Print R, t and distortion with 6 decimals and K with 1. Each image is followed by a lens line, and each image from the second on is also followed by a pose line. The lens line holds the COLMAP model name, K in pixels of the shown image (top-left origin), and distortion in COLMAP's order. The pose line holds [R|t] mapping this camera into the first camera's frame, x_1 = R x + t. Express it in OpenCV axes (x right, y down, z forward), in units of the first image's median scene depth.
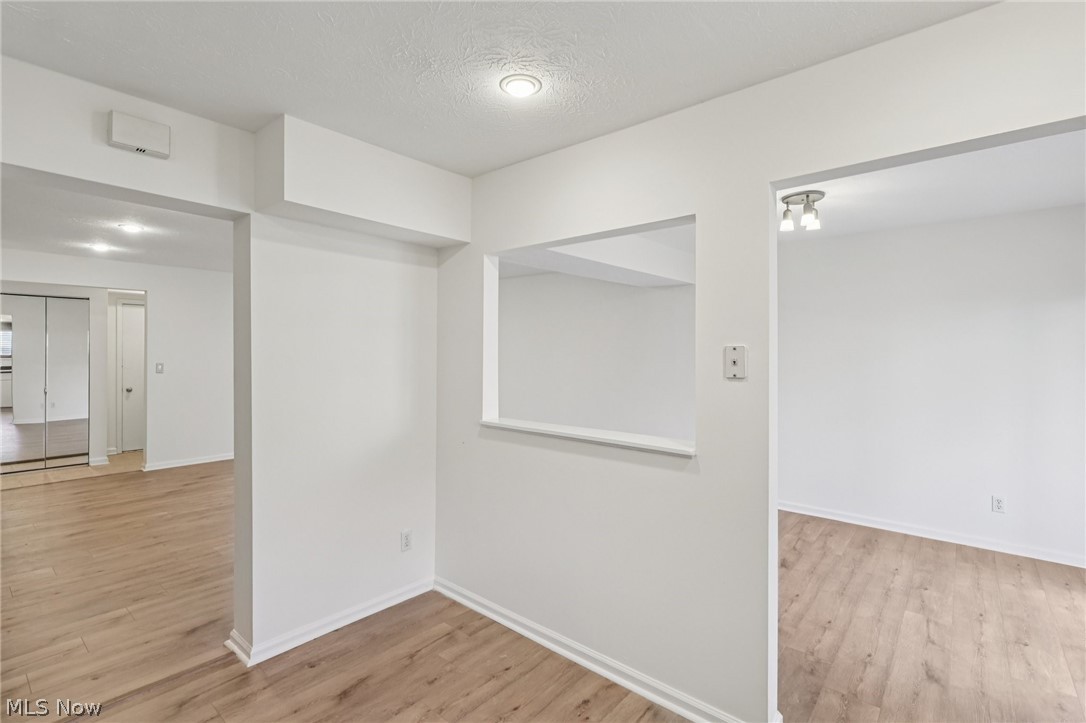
lens RADIAL K [[505.6, 0, 554.0], [0, 505.6, 357.5], [0, 0, 1]] dist [-0.003286, 0.001164]
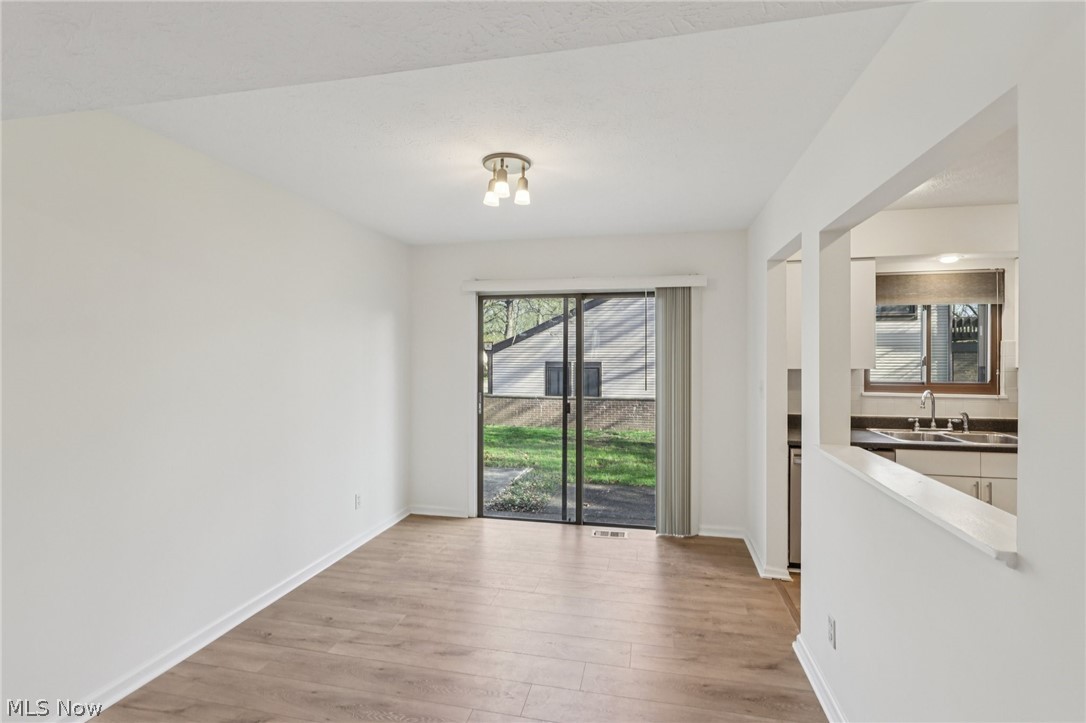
lens RADIAL K [[505.6, 0, 541.7], [0, 505.6, 356.3], [0, 0, 1]] dist [-0.003286, 0.001164]
pose [[-0.446056, -0.004644, 0.894993, -0.222596], [0.007377, 0.999934, 0.008865, -0.012121], [-0.894974, 0.010556, -0.445992, 1.166340]]
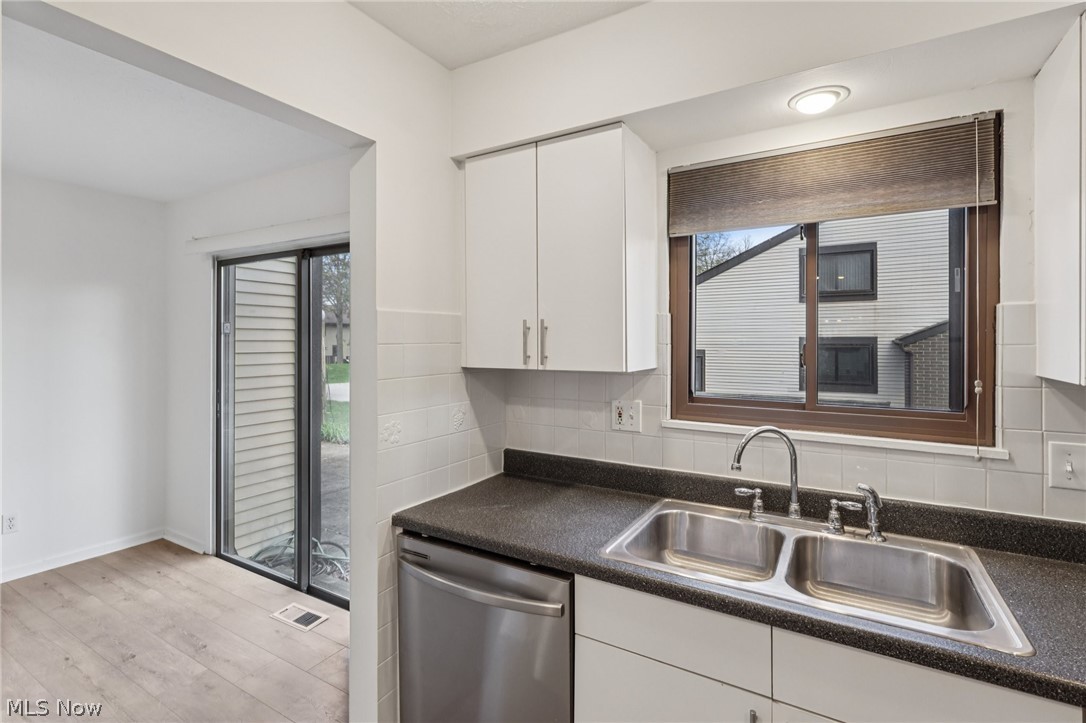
lens RADIAL K [[505.6, 0, 542.1], [0, 505.6, 343.8], [0, 0, 1]] dist [-0.003286, 0.001164]
pose [[-0.143782, -0.009151, 0.989567, -0.062918], [0.006459, 0.999927, 0.010185, -0.003571], [-0.989588, 0.007856, -0.143712, 0.324912]]
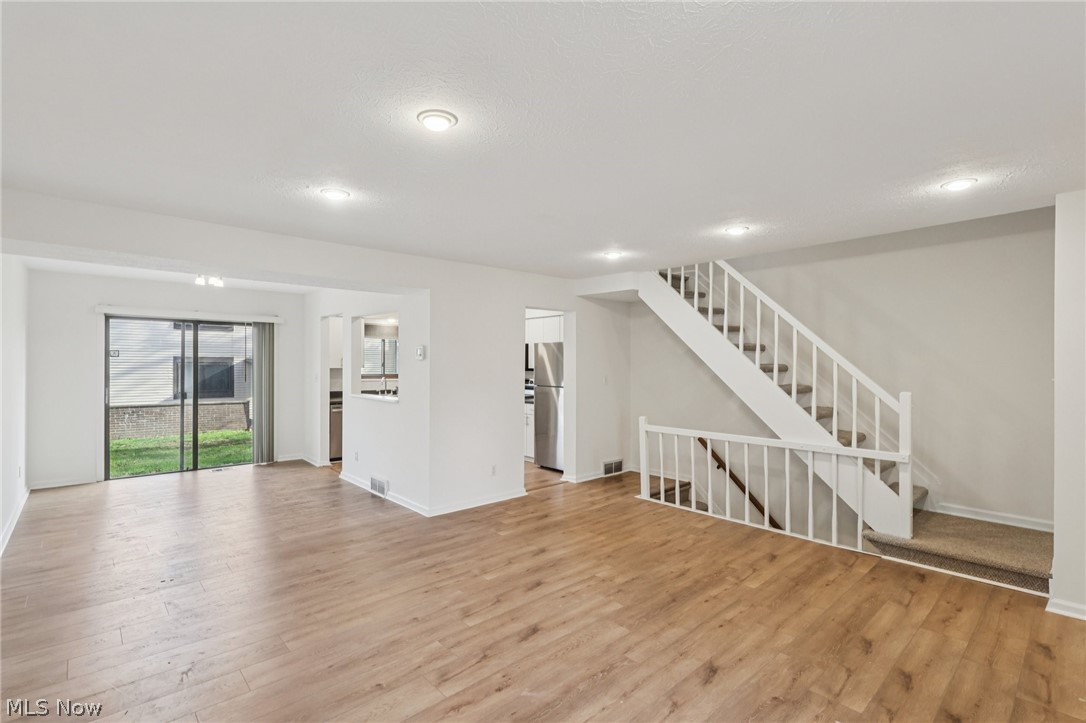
lens RADIAL K [[505.6, 0, 542.9], [0, 505.6, 367.8], [0, 0, 1]] dist [-0.003286, 0.001164]
pose [[-0.988792, -0.013304, 0.148705, -0.699481], [-0.010412, 0.999741, 0.020215, -0.027036], [-0.148935, 0.018440, -0.988675, 2.145740]]
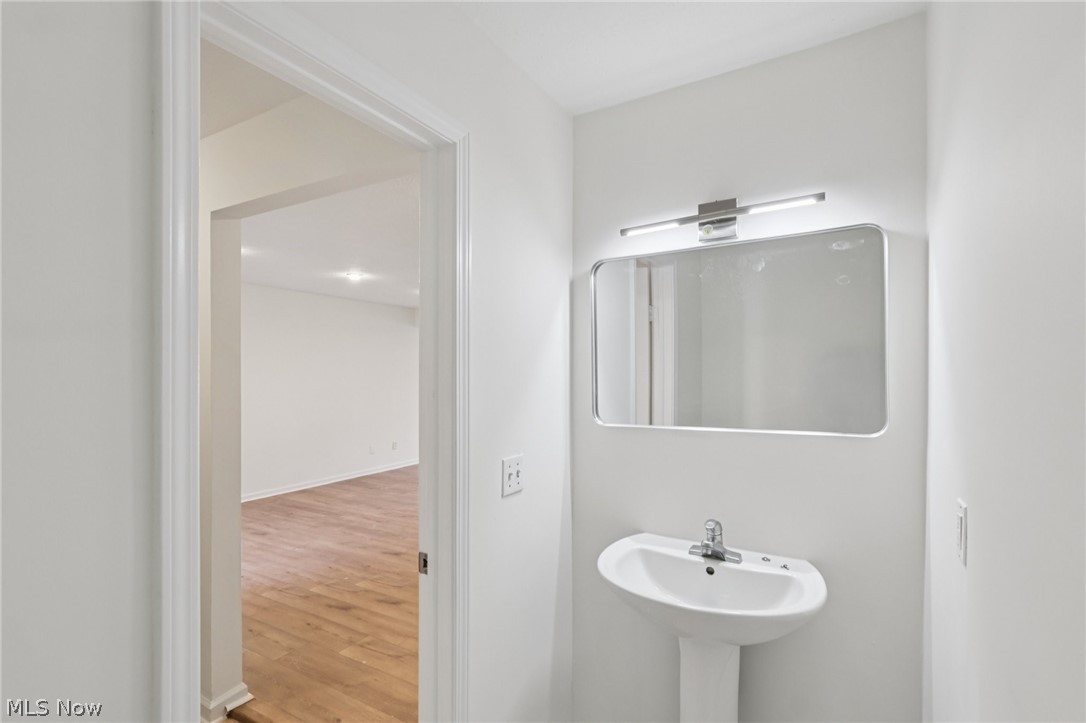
lens RADIAL K [[505.6, 0, 552.9], [0, 505.6, 369.4], [0, 0, 1]] dist [-0.003286, 0.001164]
pose [[-0.183767, -0.002207, 0.982967, -1.944246], [0.010829, 0.999932, 0.004270, -0.028804], [-0.982910, 0.011430, -0.183730, 1.353679]]
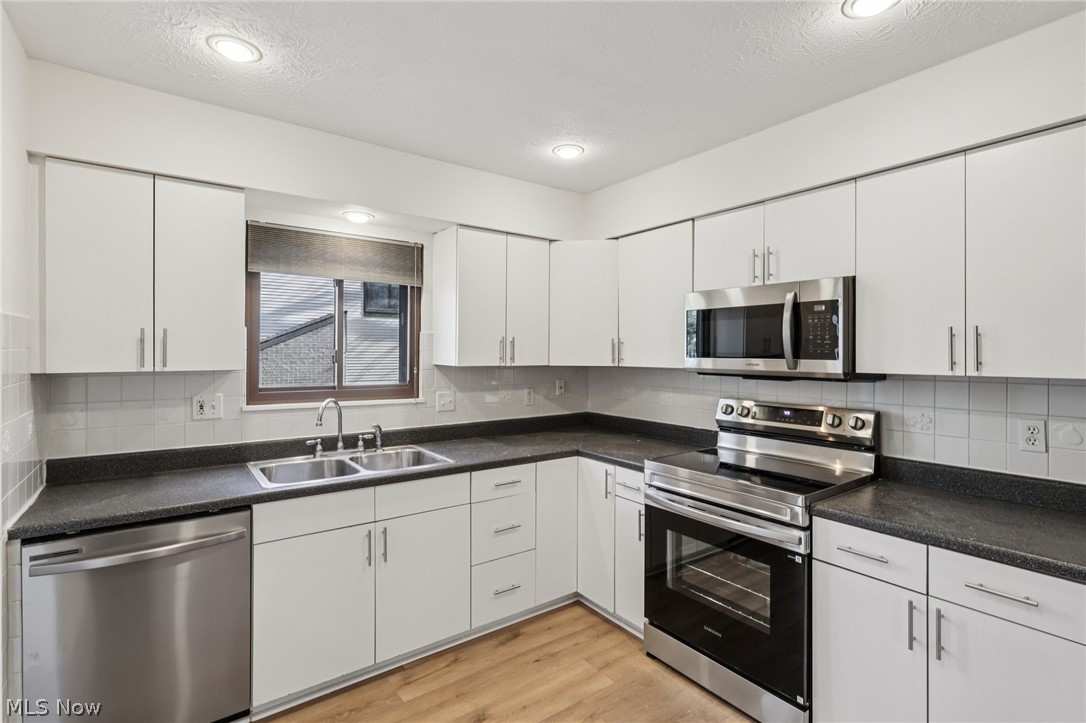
lens RADIAL K [[505.6, 0, 545.4], [0, 505.6, 354.9], [0, 0, 1]] dist [-0.003286, 0.001164]
pose [[-0.969628, -0.012337, 0.244274, -0.135500], [-0.008831, 0.999842, 0.015445, -0.004597], [-0.244426, 0.012818, -0.969583, 0.671371]]
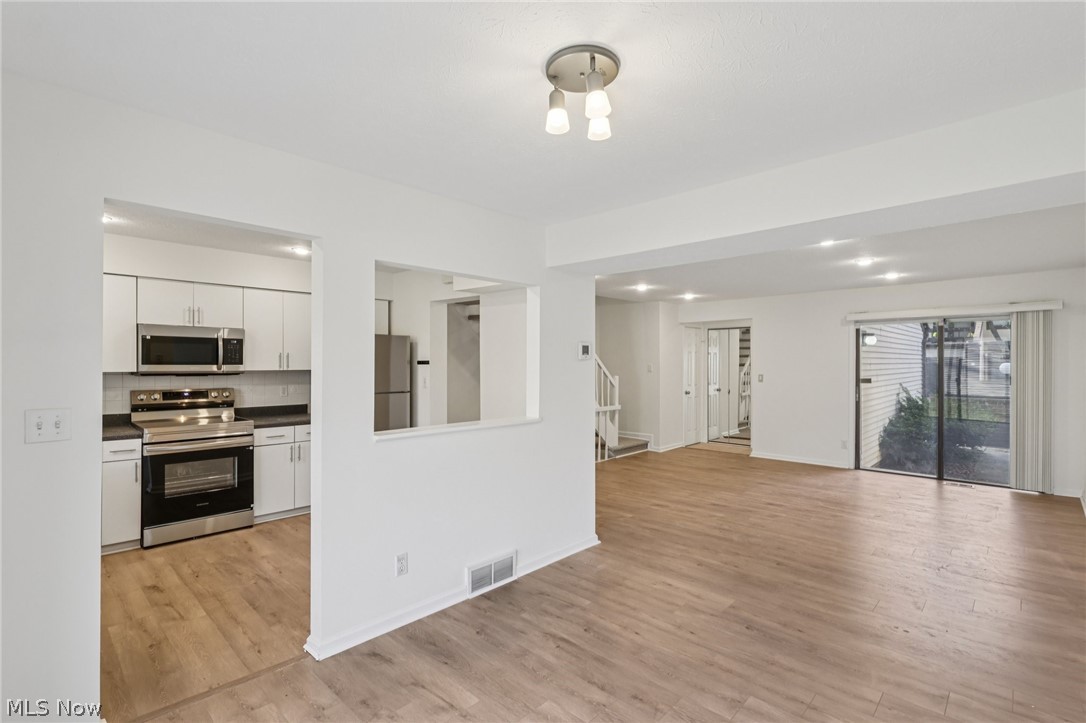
lens RADIAL K [[505.6, 0, 541.2], [0, 505.6, 367.2], [0, 0, 1]] dist [-0.003286, 0.001164]
pose [[-0.081123, 0.002400, -0.996701, 0.855099], [-0.014815, 0.999884, 0.003613, -0.003849], [0.996594, 0.015059, -0.081078, 0.903759]]
